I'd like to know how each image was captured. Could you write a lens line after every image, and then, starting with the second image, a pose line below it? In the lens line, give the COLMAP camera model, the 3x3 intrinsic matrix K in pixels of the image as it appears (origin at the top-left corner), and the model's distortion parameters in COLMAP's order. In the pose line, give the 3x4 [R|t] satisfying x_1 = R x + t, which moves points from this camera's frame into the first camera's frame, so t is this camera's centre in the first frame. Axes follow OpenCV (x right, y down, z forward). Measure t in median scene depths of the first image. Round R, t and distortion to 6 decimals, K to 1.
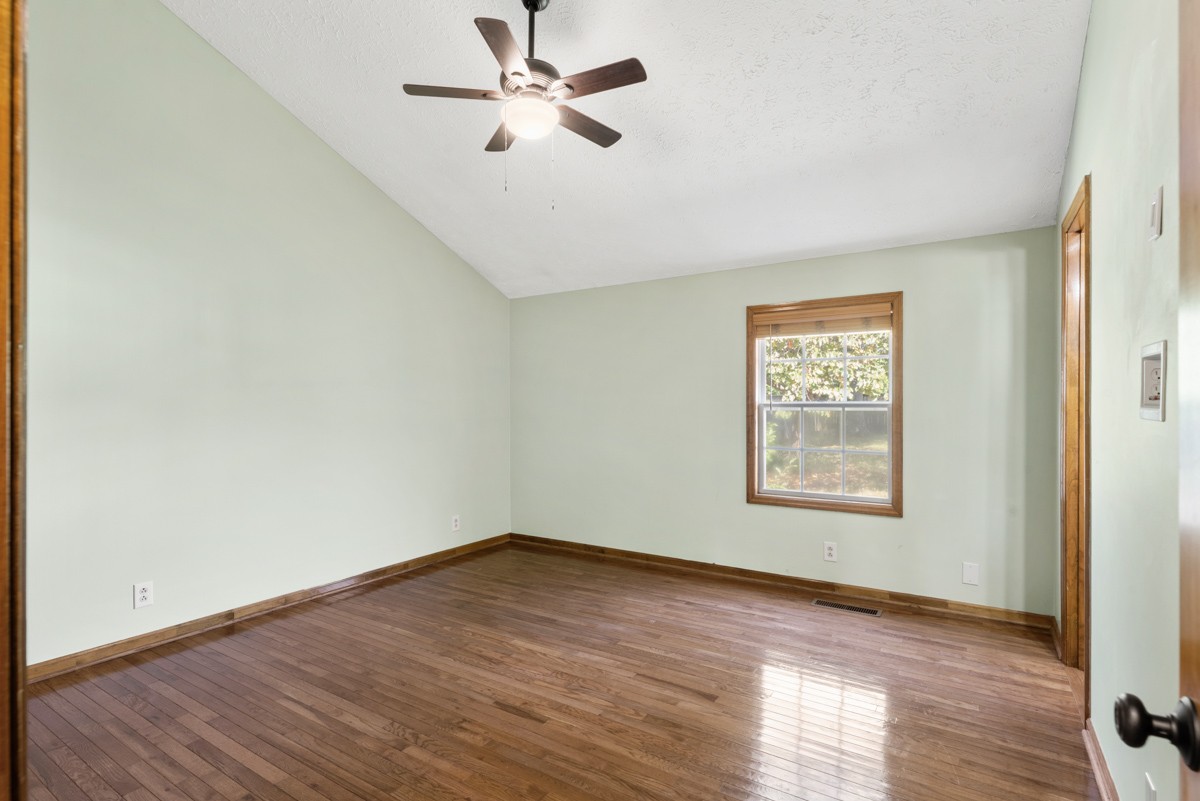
lens RADIAL K [[620.9, 0, 581.6], [0, 620.9, 403.1], [0, 0, 1]] dist [-0.000807, -0.000421]
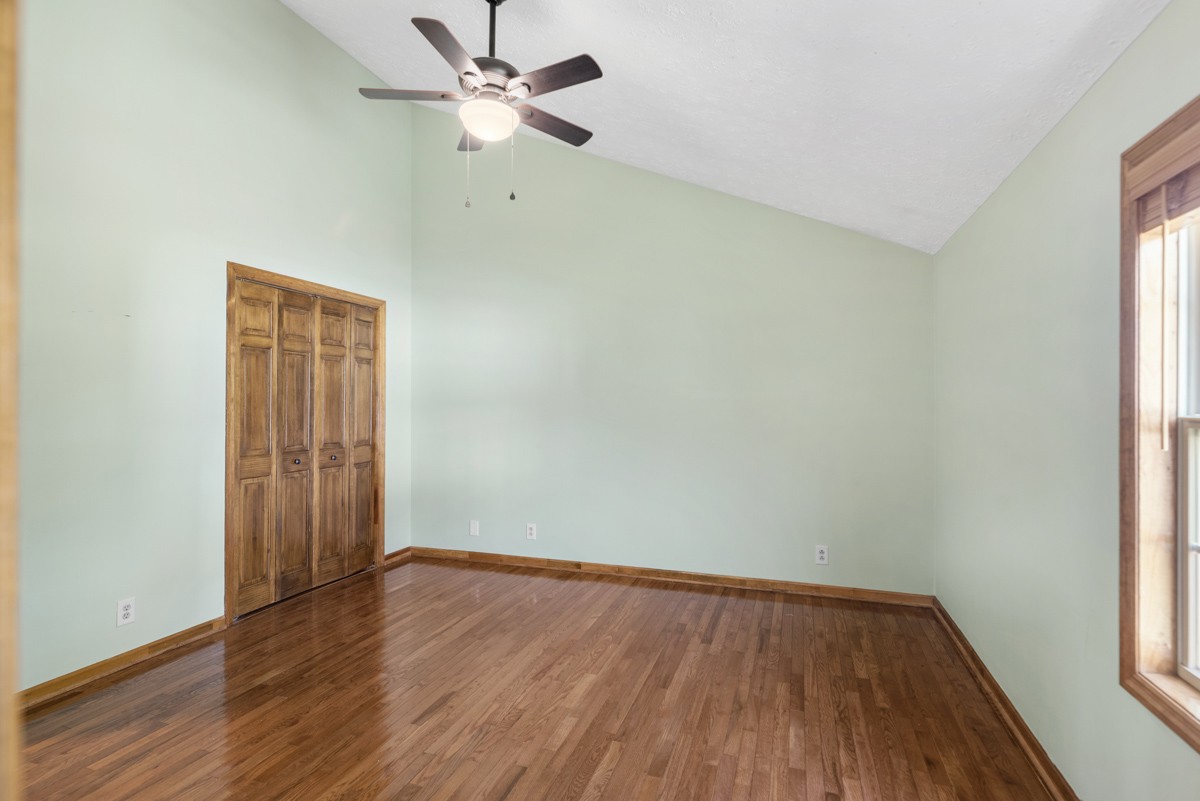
lens RADIAL K [[580.4, 0, 594.7], [0, 580.4, 404.3], [0, 0, 1]] dist [0.001372, 0.000173]
pose [[0.219794, 0.005004, -0.975534, 0.654420], [0.001921, 0.999983, 0.005563, -0.012019], [0.975545, -0.003096, 0.219780, 0.755486]]
